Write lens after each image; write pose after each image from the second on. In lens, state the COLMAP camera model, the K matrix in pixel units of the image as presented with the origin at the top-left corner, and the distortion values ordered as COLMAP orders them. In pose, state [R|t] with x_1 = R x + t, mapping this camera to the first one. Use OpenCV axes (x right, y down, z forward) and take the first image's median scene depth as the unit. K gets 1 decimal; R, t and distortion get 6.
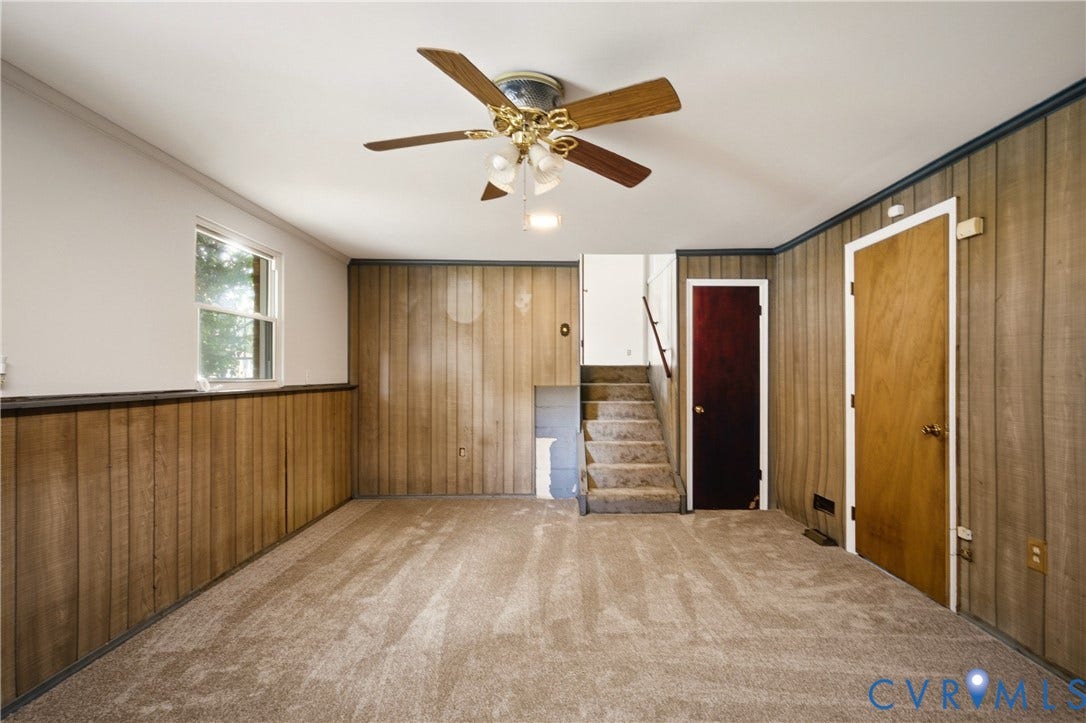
lens RADIAL K [[494.7, 0, 562.4], [0, 494.7, 367.5], [0, 0, 1]] dist [0.000043, -0.000322]
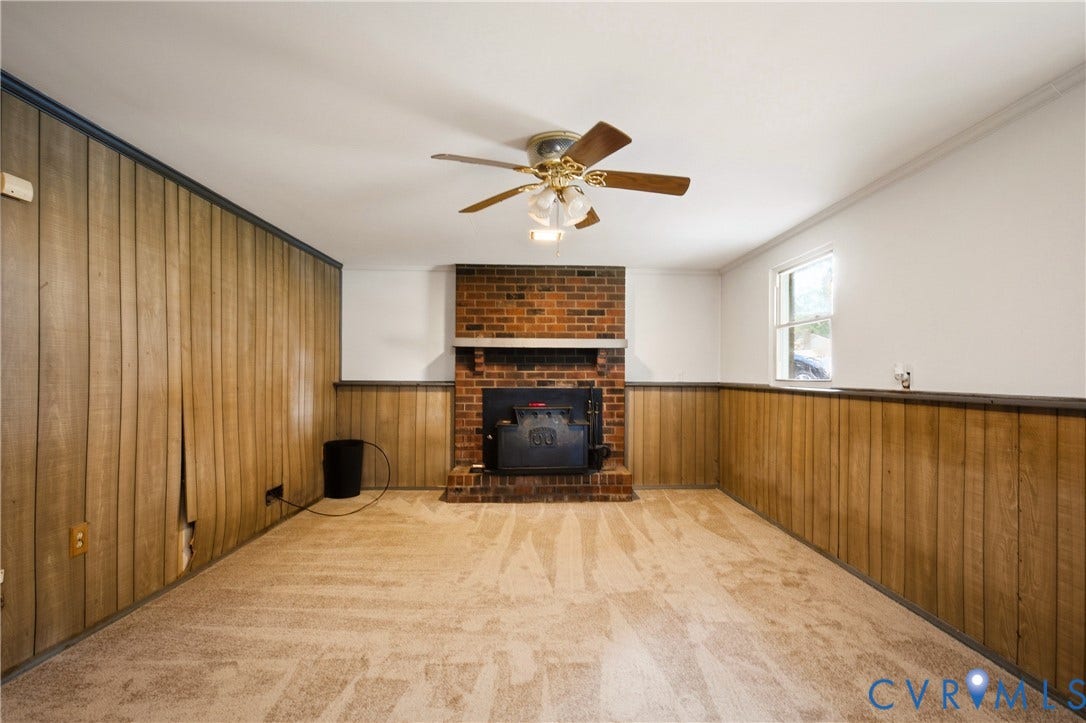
lens RADIAL K [[494.7, 0, 562.4], [0, 494.7, 367.5], [0, 0, 1]] dist [0.000043, -0.000322]
pose [[-0.999194, -0.005532, -0.039759, -0.033730], [-0.004539, 0.999677, -0.025025, 0.027246], [0.039884, -0.024824, -0.998896, 1.966929]]
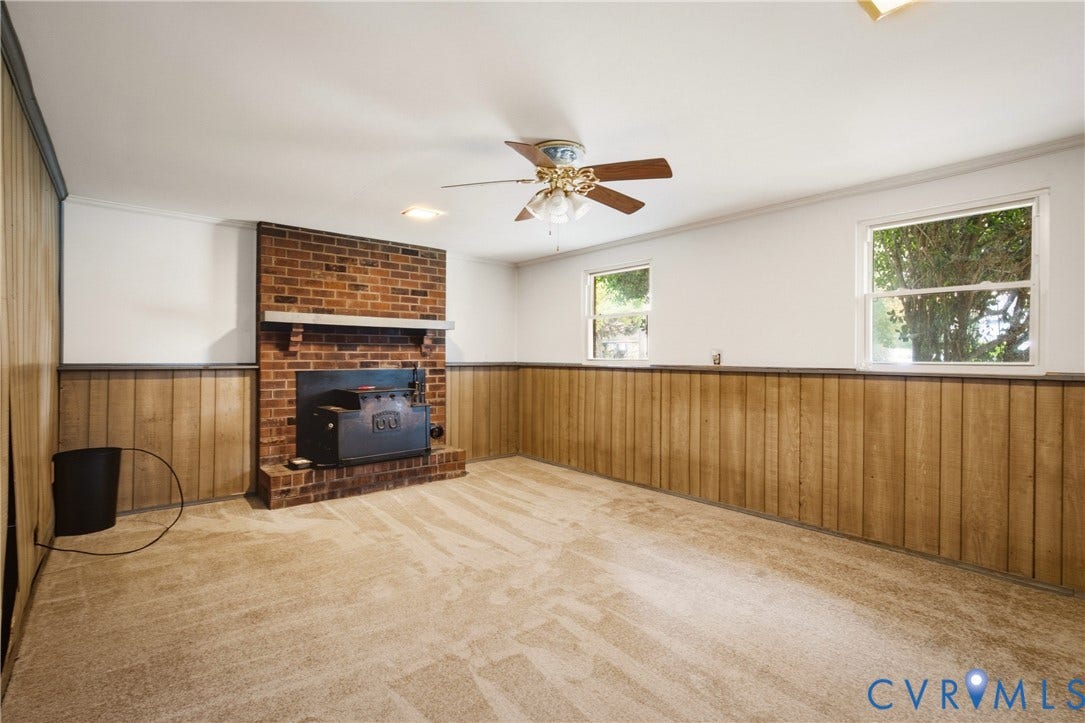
lens RADIAL K [[493.8, 0, 541.6], [0, 493.8, 350.5], [0, 0, 1]] dist [-0.000655, -0.000481]
pose [[-0.776742, -0.011130, -0.629721, 0.732442], [0.002780, 0.999774, -0.021099, 0.029369], [0.629813, -0.018139, -0.776535, 1.800507]]
